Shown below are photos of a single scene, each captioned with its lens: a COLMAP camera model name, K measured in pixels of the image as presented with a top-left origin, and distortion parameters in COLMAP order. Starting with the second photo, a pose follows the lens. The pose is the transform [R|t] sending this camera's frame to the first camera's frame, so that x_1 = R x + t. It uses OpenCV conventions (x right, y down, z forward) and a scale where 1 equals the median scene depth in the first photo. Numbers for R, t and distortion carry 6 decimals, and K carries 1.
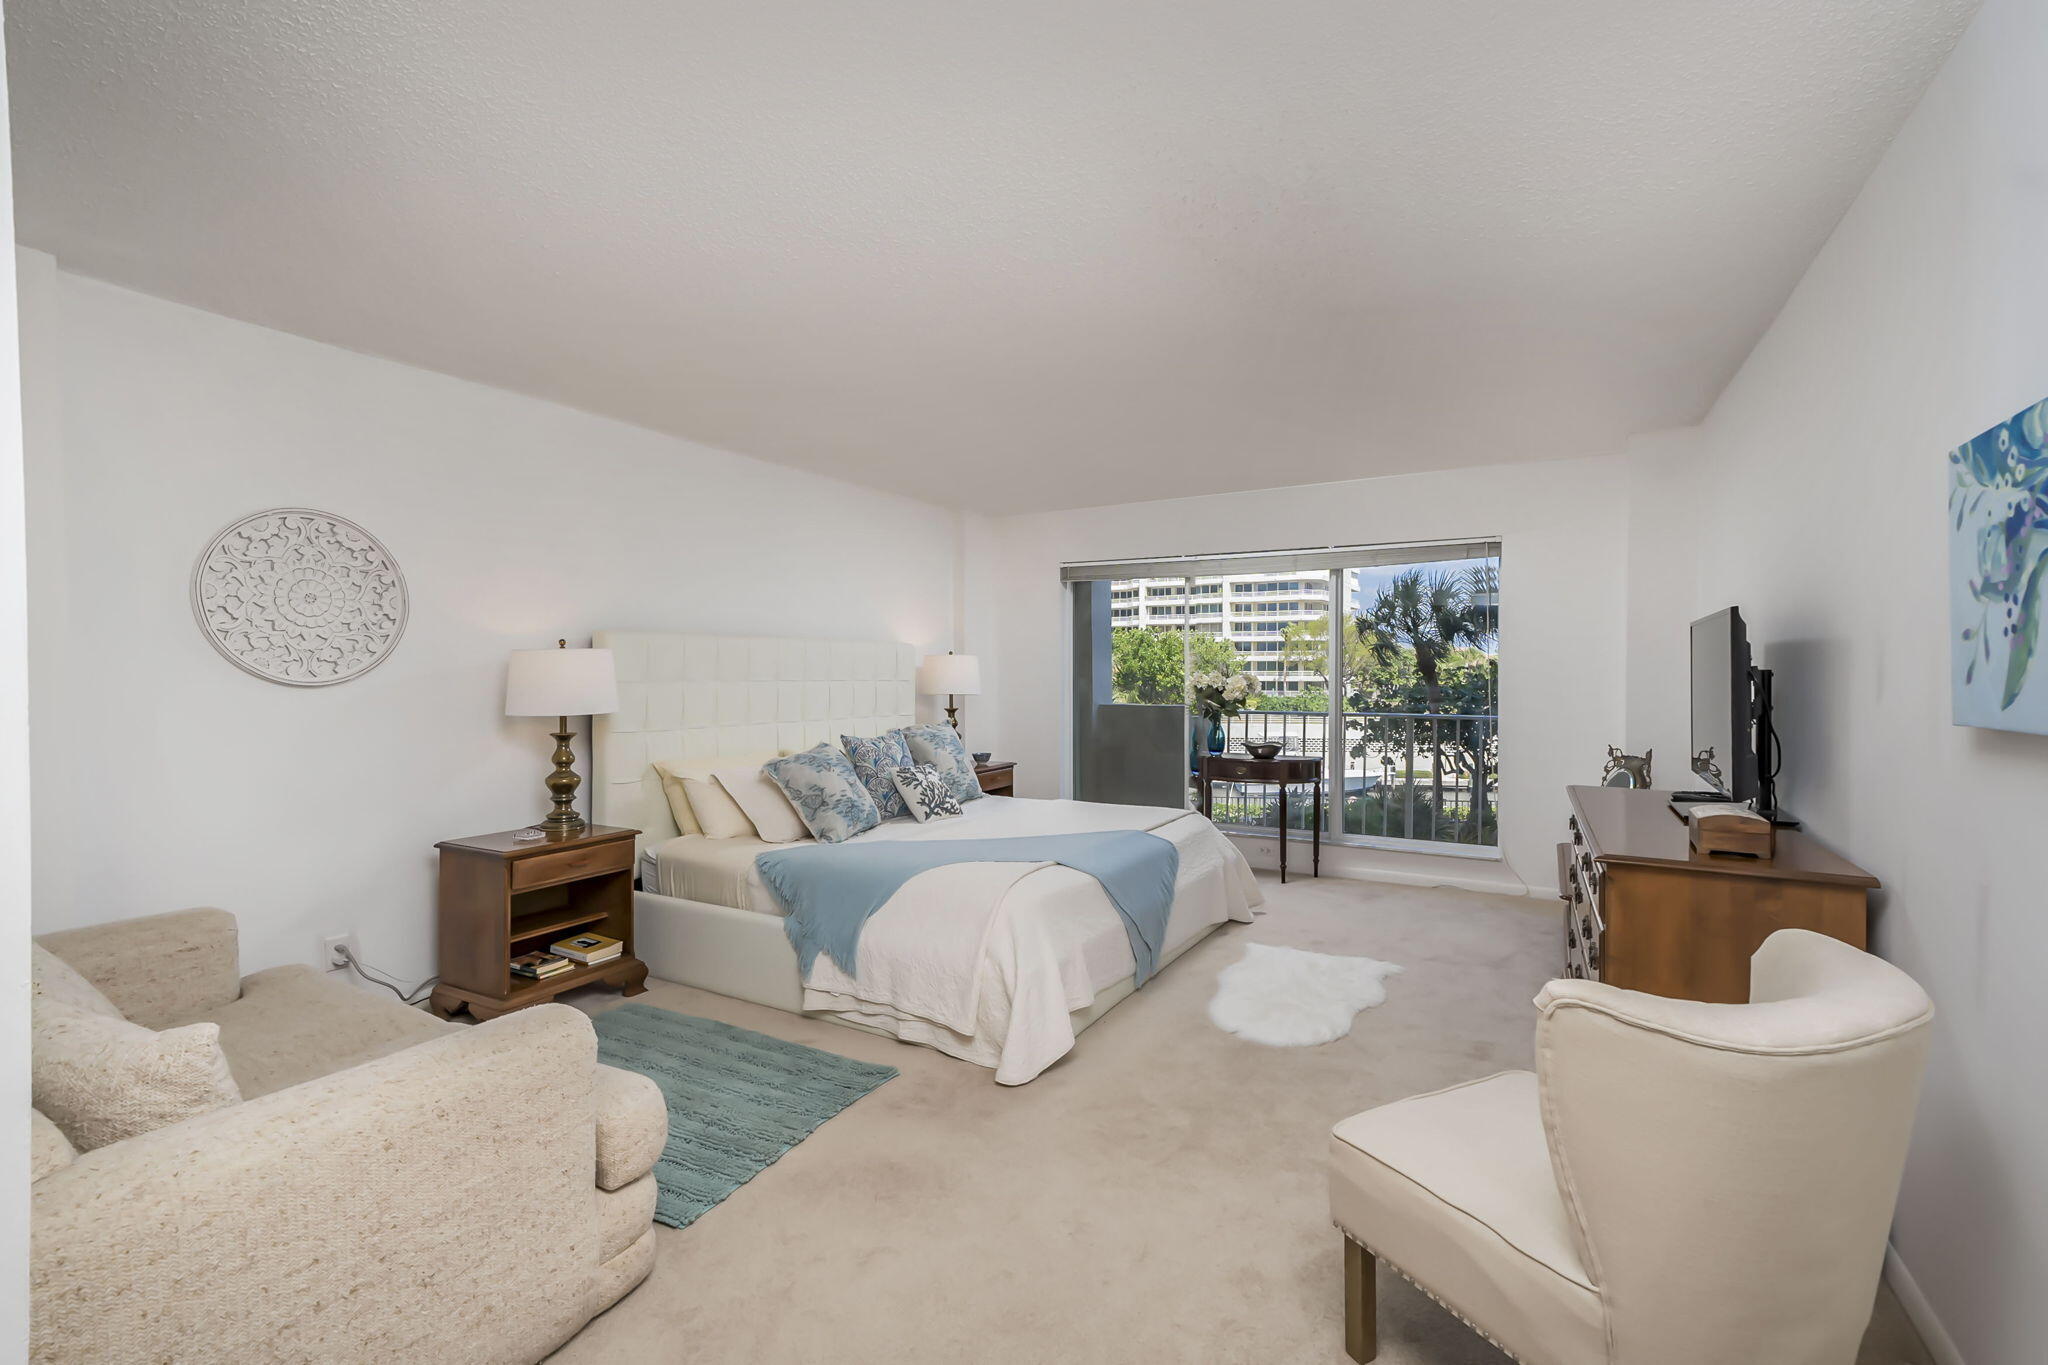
lens RADIAL K [[943.7, 0, 996.8], [0, 943.7, 665.3], [0, 0, 1]] dist [0.017276, 0.001494]
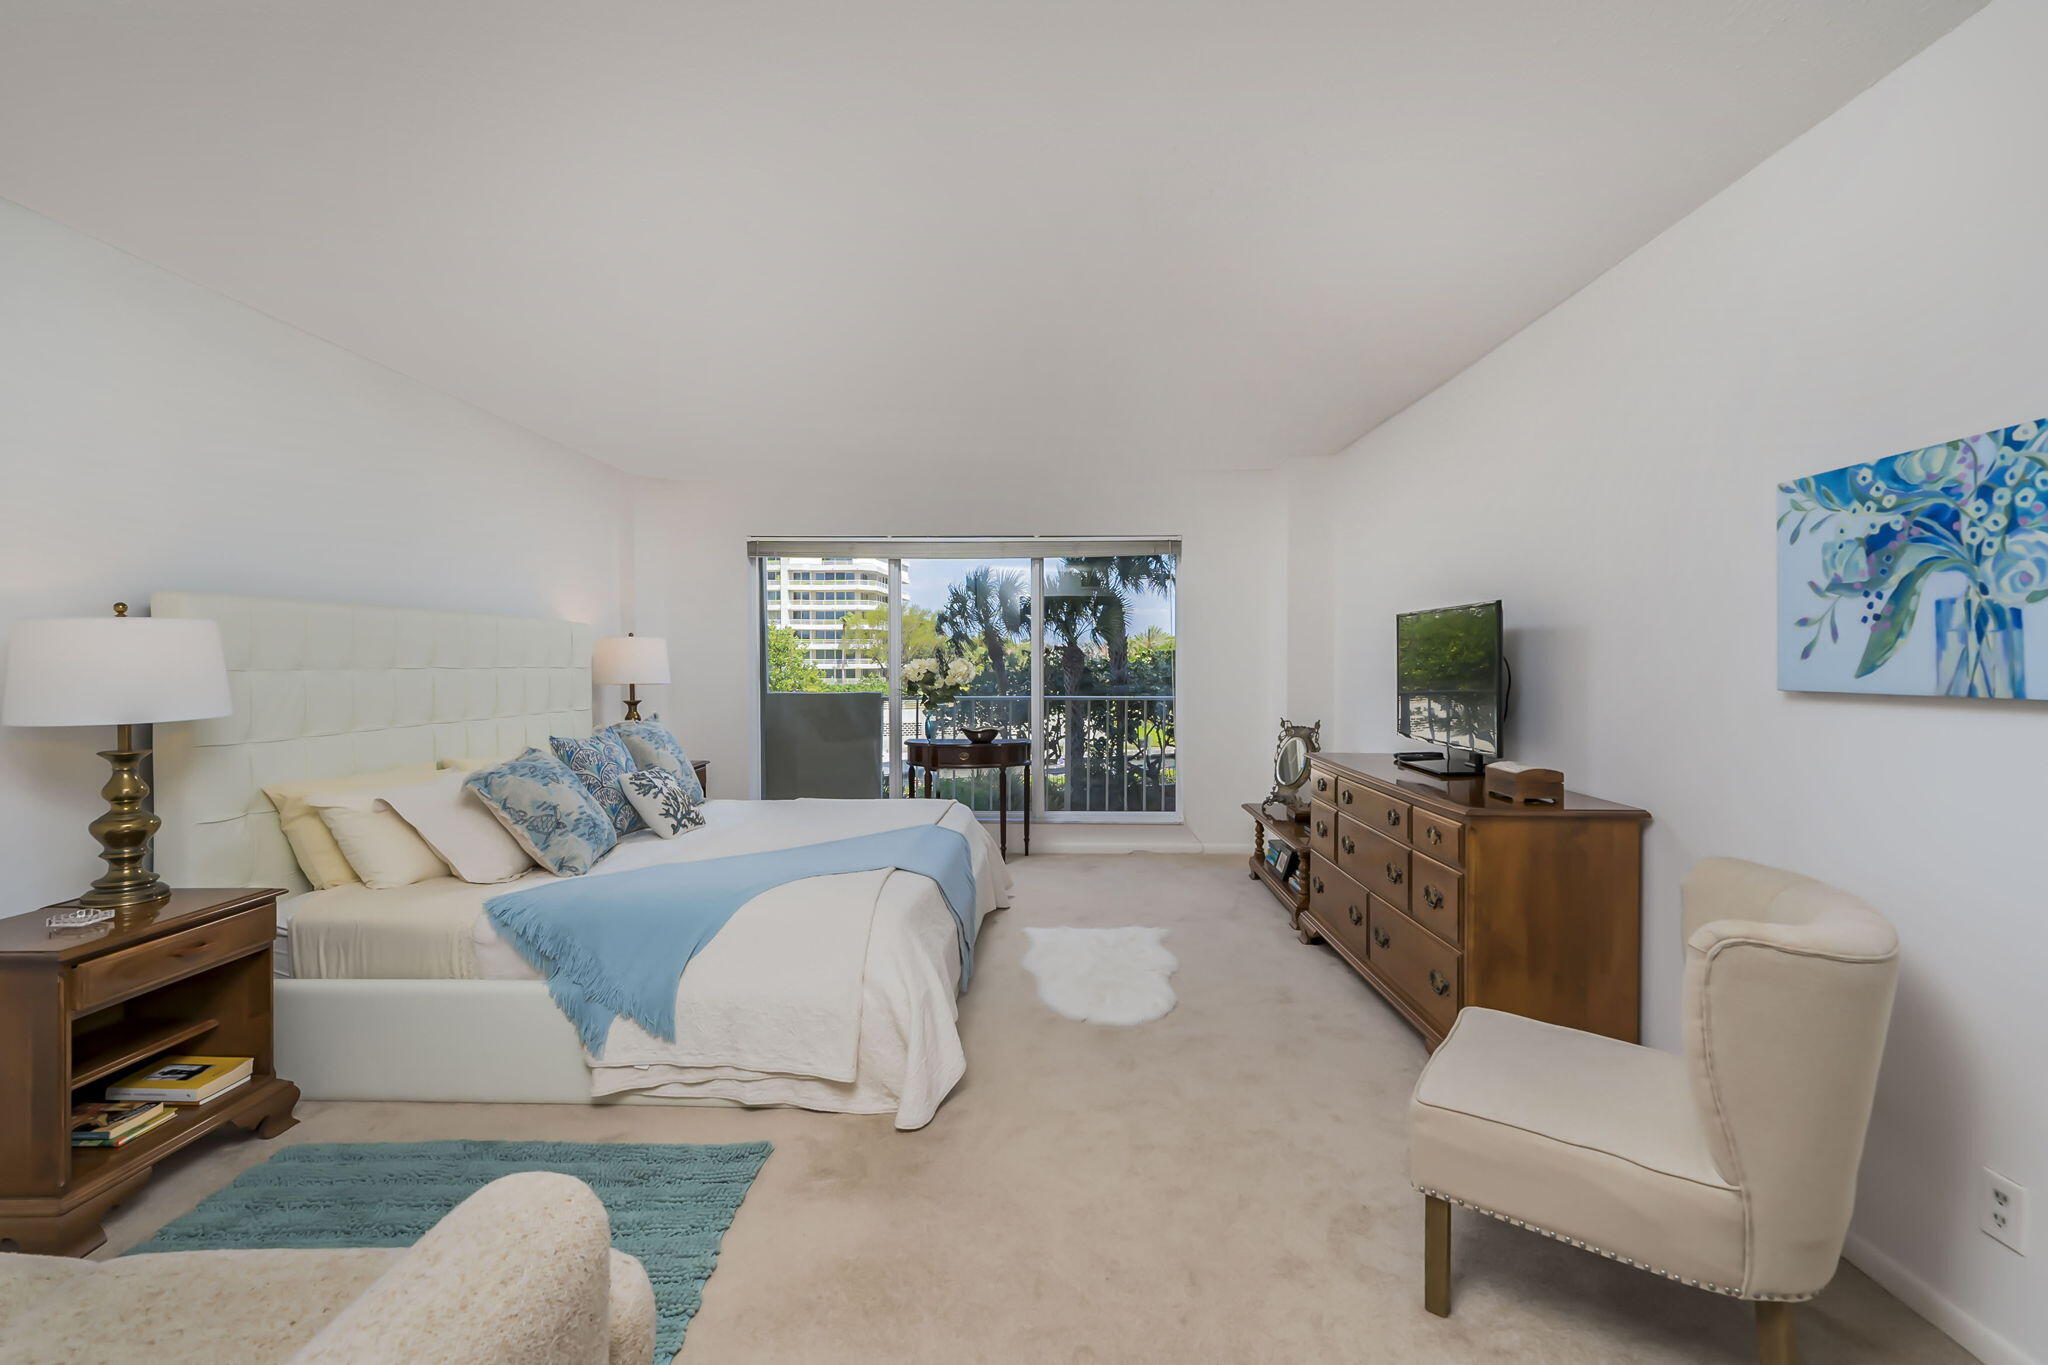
lens RADIAL K [[943.7, 0, 1022.6], [0, 943.7, 669.2], [0, 0, 1]] dist [0.017276, 0.001494]
pose [[0.876238, -0.006039, 0.481841, -0.241866], [-0.001767, 0.999874, 0.015745, 0.006018], [-0.481876, -0.014647, 0.876117, 0.150528]]
